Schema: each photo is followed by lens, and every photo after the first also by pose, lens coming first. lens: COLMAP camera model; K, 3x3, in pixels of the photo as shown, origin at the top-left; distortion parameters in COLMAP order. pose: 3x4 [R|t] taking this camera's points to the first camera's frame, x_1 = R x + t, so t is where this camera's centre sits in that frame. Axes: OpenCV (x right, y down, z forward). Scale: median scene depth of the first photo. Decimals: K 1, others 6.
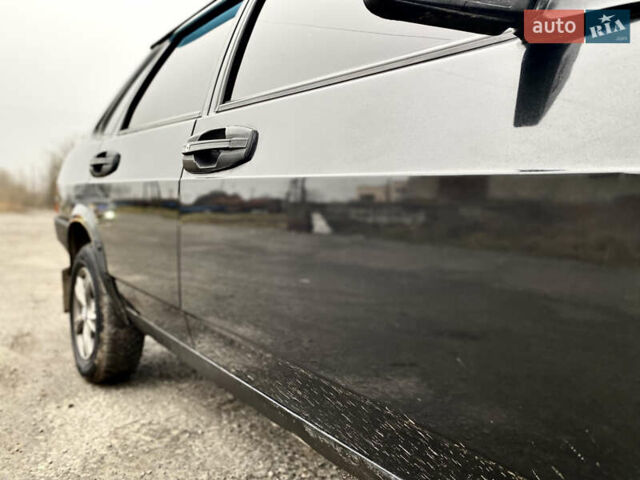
lens RADIAL K [[495.6, 0, 327.0], [0, 495.6, 234.1], [0, 0, 1]] dist [0.005620, -0.002312]
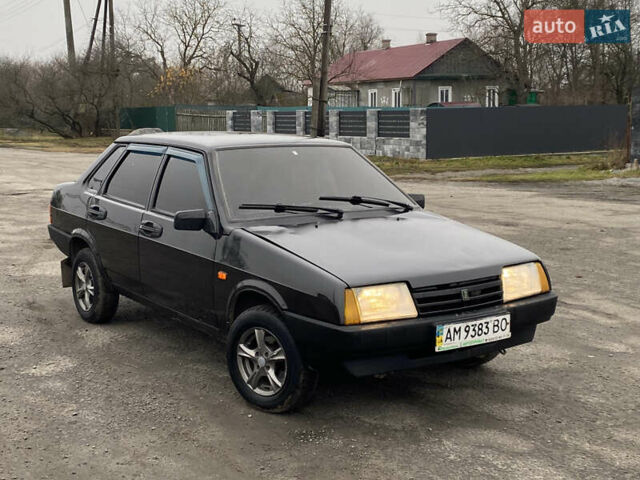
lens RADIAL K [[924.4, 0, 320.0], [0, 924.4, 240.0], [0, 0, 1]] dist [0.101029, -0.088045]
pose [[0.998046, -0.014785, -0.060707, 0.611106], [0.020464, 0.995361, 0.094011, -0.327950], [0.059036, -0.095069, 0.993719, -2.427658]]
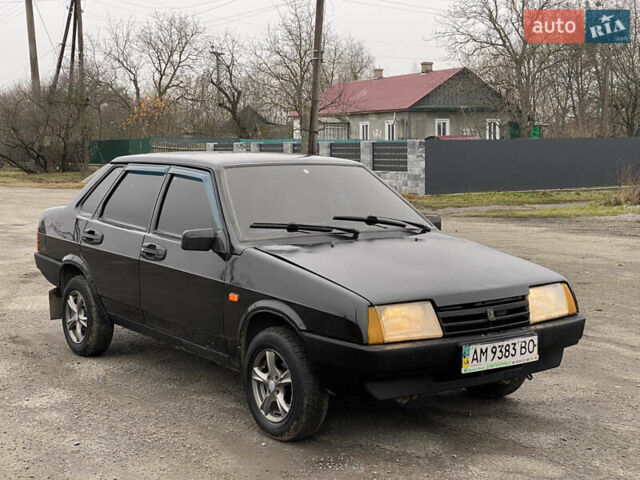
lens RADIAL K [[1018.0, 0, 332.3], [0, 1018.0, 239.8], [0, 0, 1]] dist [0.002100, 0.606683]
pose [[0.999315, -0.017602, -0.032564, 0.530478], [0.019144, 0.998680, 0.047657, -0.265736], [0.031682, -0.048248, 0.998333, -2.553903]]
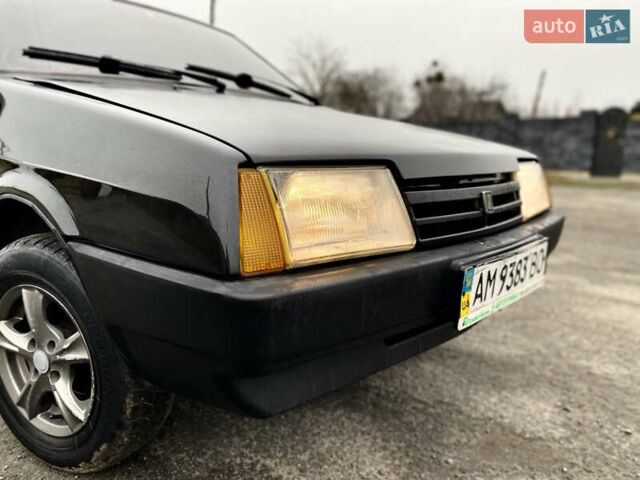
lens RADIAL K [[495.6, 0, 327.0], [0, 495.6, 234.1], [0, 0, 1]] dist [0.005620, -0.002312]
pose [[0.984915, -0.027454, 0.170845, 0.533388], [0.005255, 0.991623, 0.129057, 0.007288], [-0.172957, -0.126213, 0.976809, -0.597271]]
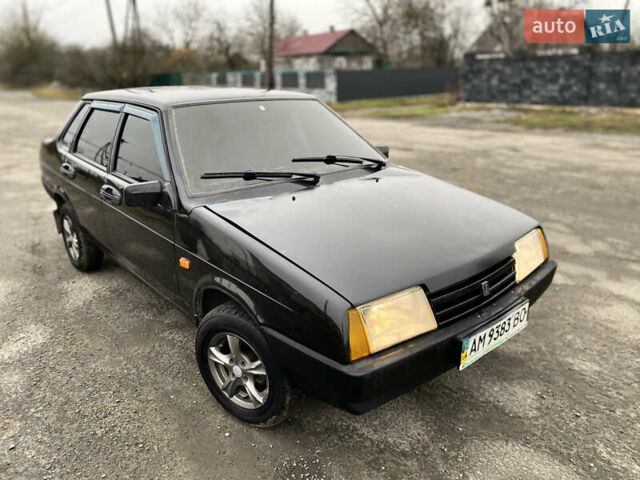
lens RADIAL K [[493.8, 0, 322.8], [0, 493.8, 238.8], [0, 0, 1]] dist [0.007904, -0.003892]
pose [[0.998163, -0.051600, 0.031752, 0.468292], [0.040835, 0.960120, 0.276589, -0.355023], [-0.044758, -0.274784, 0.960464, -0.978580]]
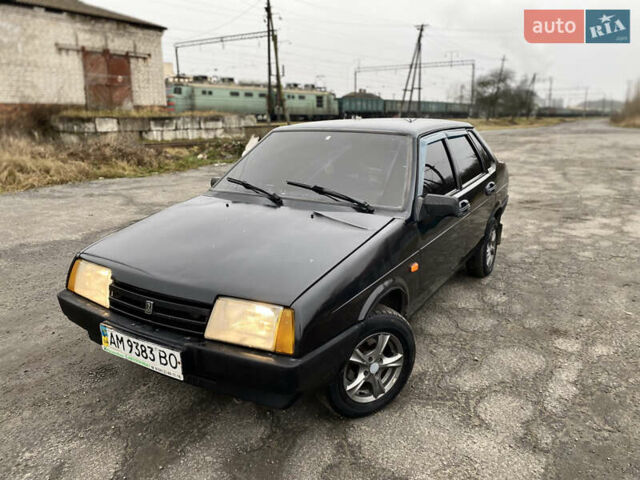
lens RADIAL K [[497.0, 0, 320.0], [0, 497.0, 240.0], [0, 0, 1]] dist [-0.001935, -0.000859]
pose [[0.348581, 0.213937, -0.912536, 1.956558], [-0.038028, 0.976028, 0.214296, -0.351163], [0.936507, -0.039997, 0.348361, -0.042613]]
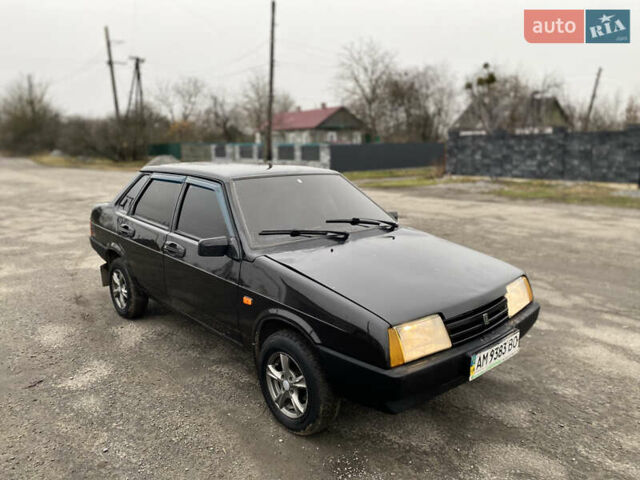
lens RADIAL K [[492.1, 0, 326.5], [0, 492.1, 240.6], [0, 0, 1]] dist [0.005862, -0.007904]
pose [[0.996964, -0.037852, 0.068037, 0.318222], [0.027368, 0.988474, 0.148896, -0.378042], [-0.072889, -0.146582, 0.986509, -1.292095]]
